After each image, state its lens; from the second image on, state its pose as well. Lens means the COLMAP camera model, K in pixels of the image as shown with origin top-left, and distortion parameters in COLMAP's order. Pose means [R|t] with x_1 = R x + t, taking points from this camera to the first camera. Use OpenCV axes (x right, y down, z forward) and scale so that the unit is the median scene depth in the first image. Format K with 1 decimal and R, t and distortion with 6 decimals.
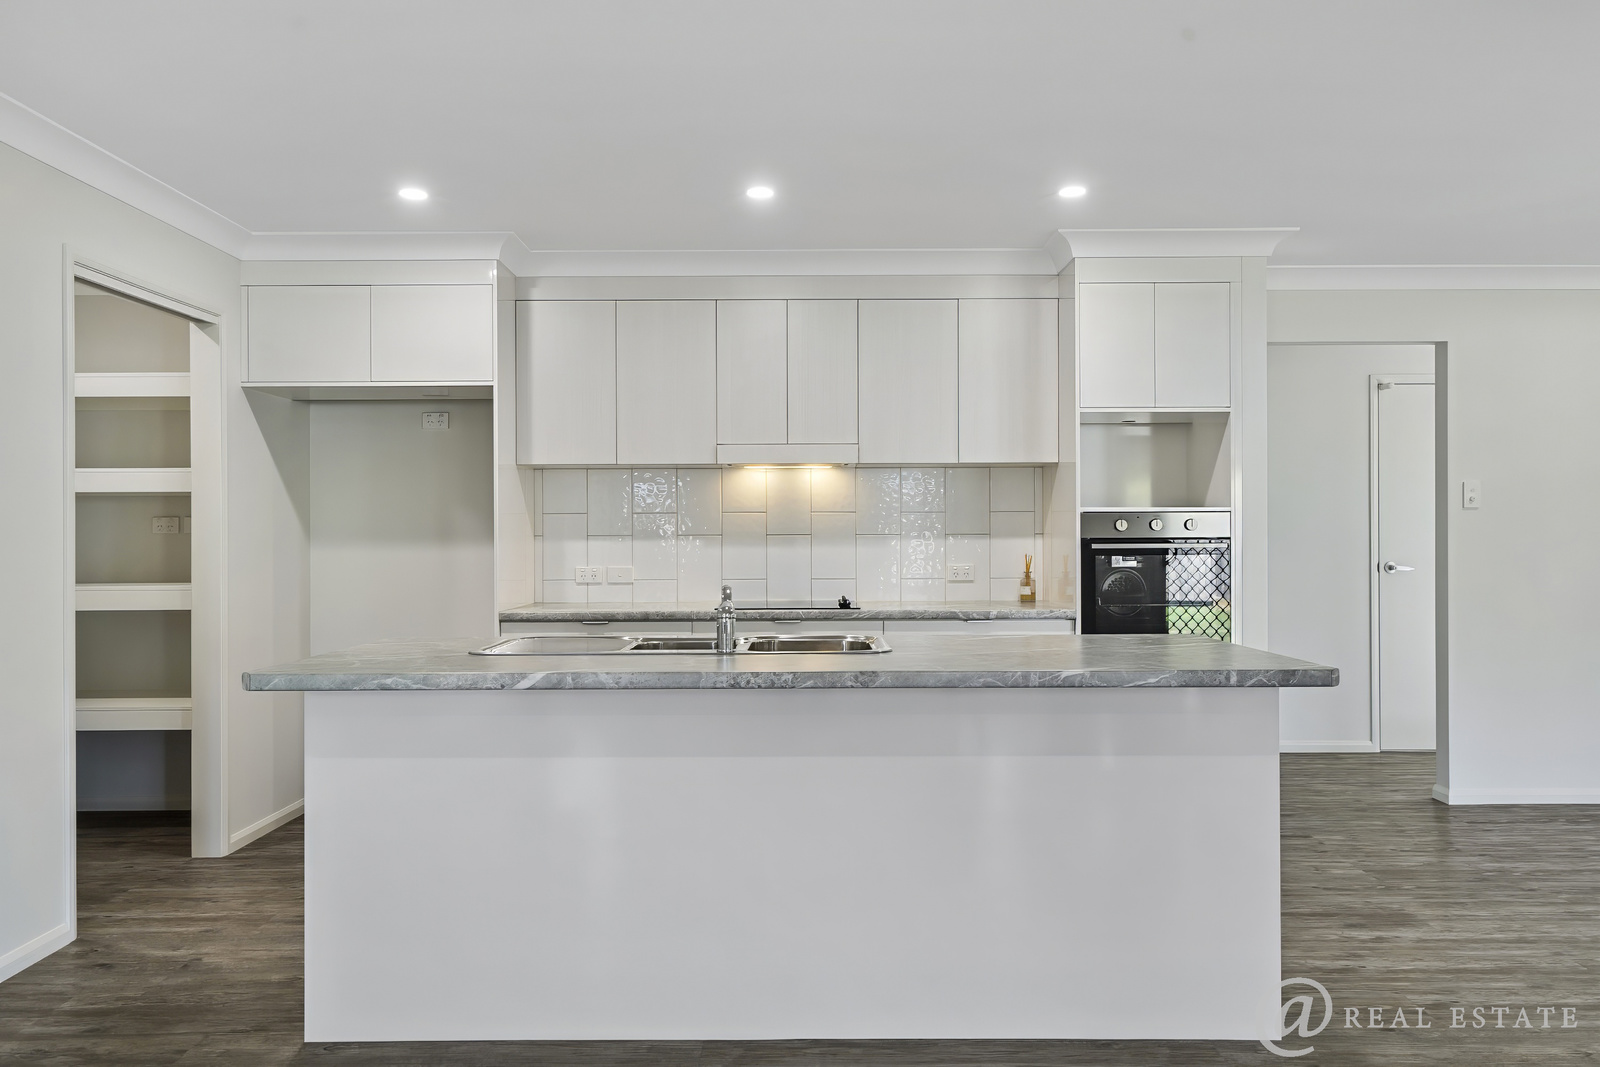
lens RADIAL K [[1073.6, 0, 798.1], [0, 1073.6, 540.5], [0, 0, 1]] dist [0.005101, 0.000070]
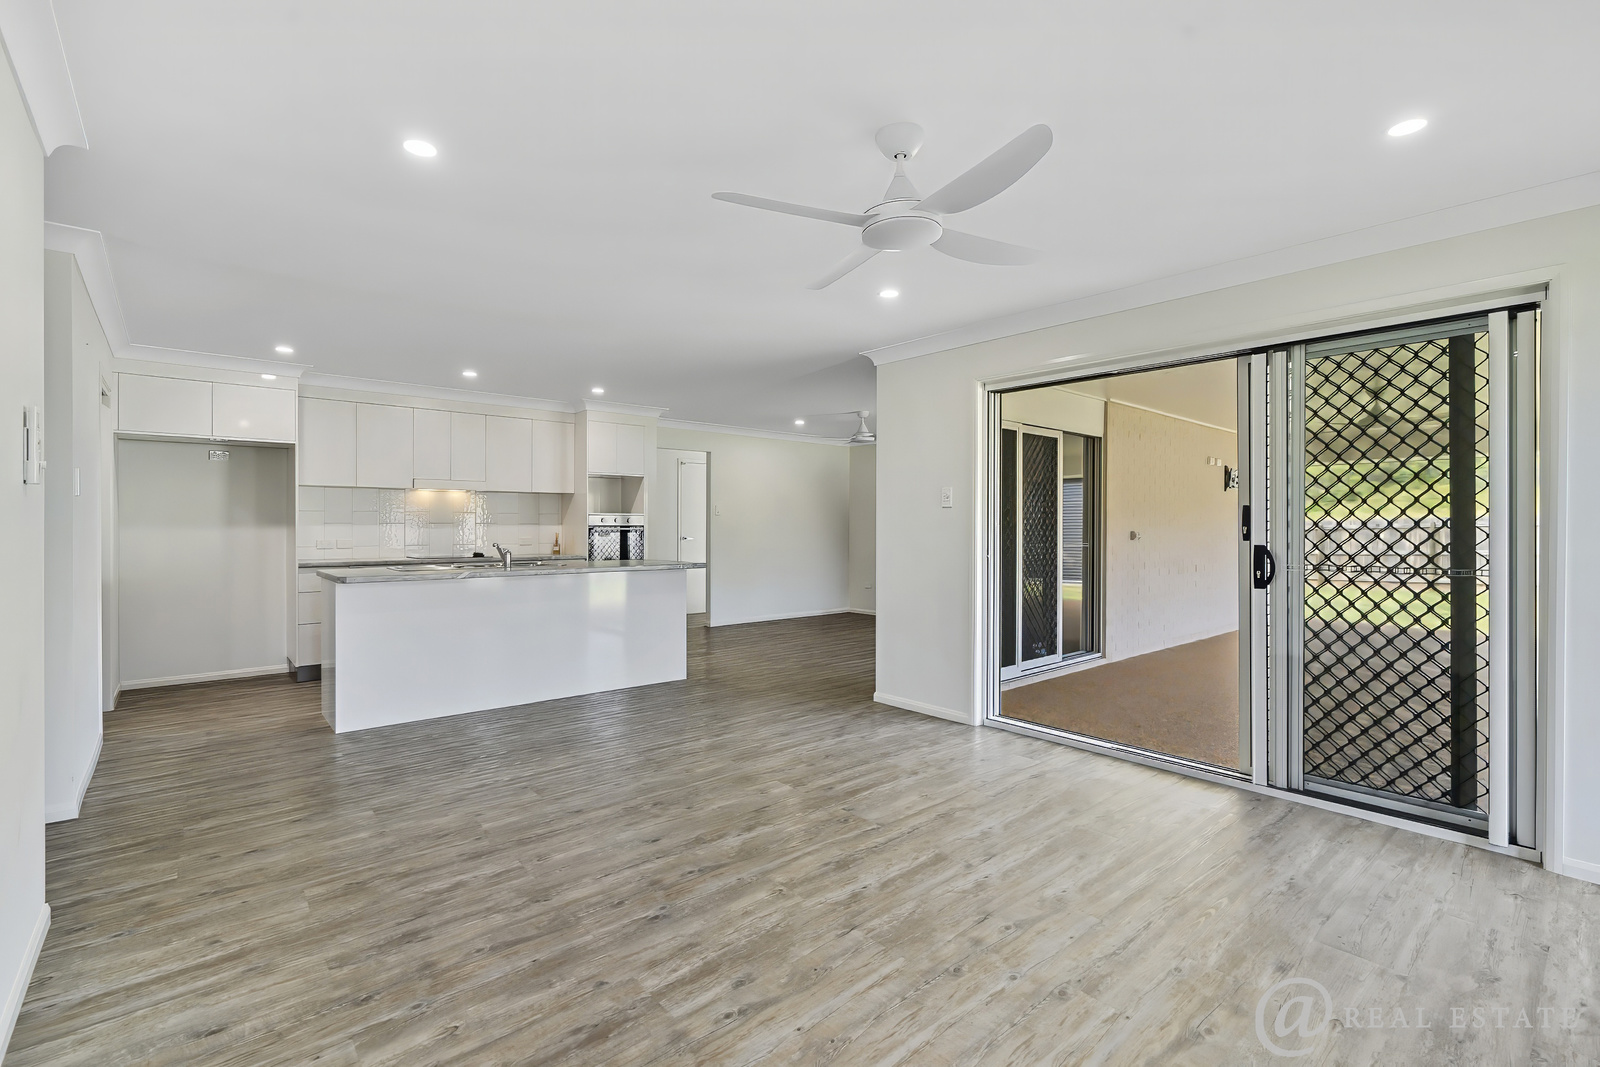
lens RADIAL K [[721.9, 0, 802.3], [0, 721.9, 528.4], [0, 0, 1]] dist [0.000945, 0.001874]
pose [[0.751873, 0.001795, 0.659306, -0.400291], [-0.002498, 0.999997, 0.000125, 0.003089], [-0.659304, -0.001741, 0.751875, -0.484940]]
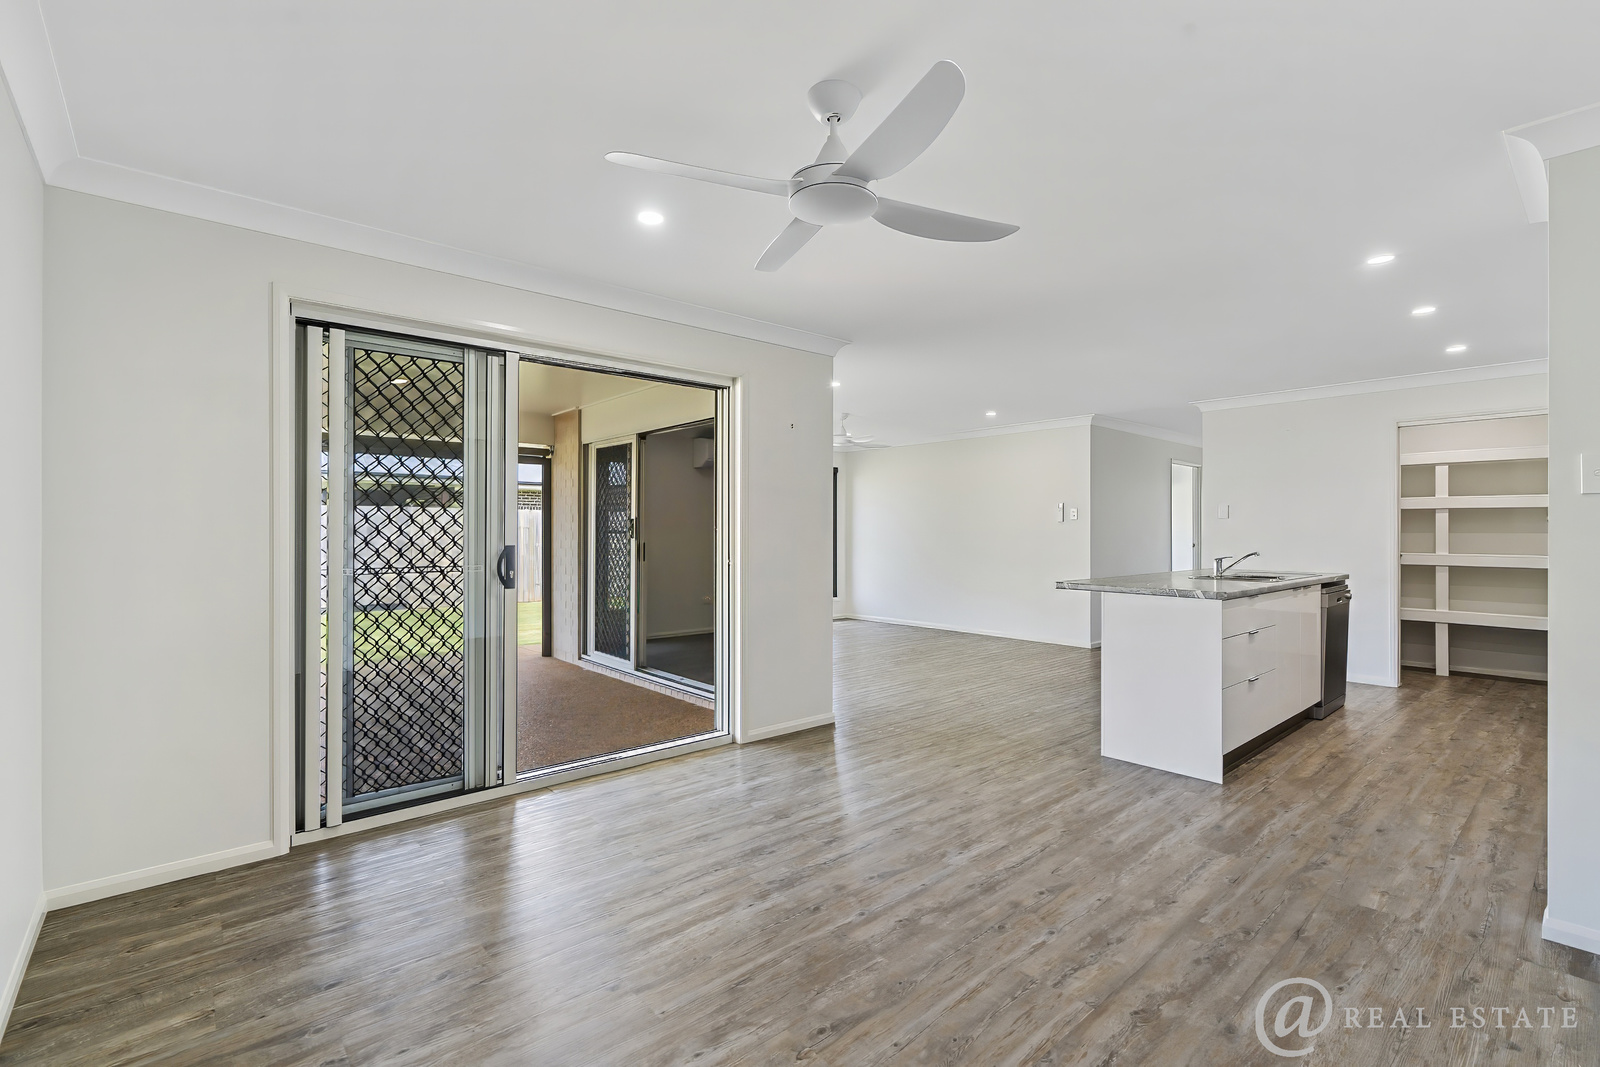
lens RADIAL K [[721.9, 0, 799.1], [0, 721.9, 528.7], [0, 0, 1]] dist [0.000945, 0.001874]
pose [[-0.744252, 0.000204, -0.667899, 1.494620], [-0.005513, 0.999964, 0.006449, -0.005909], [0.667876, 0.008482, -0.744224, 1.324882]]
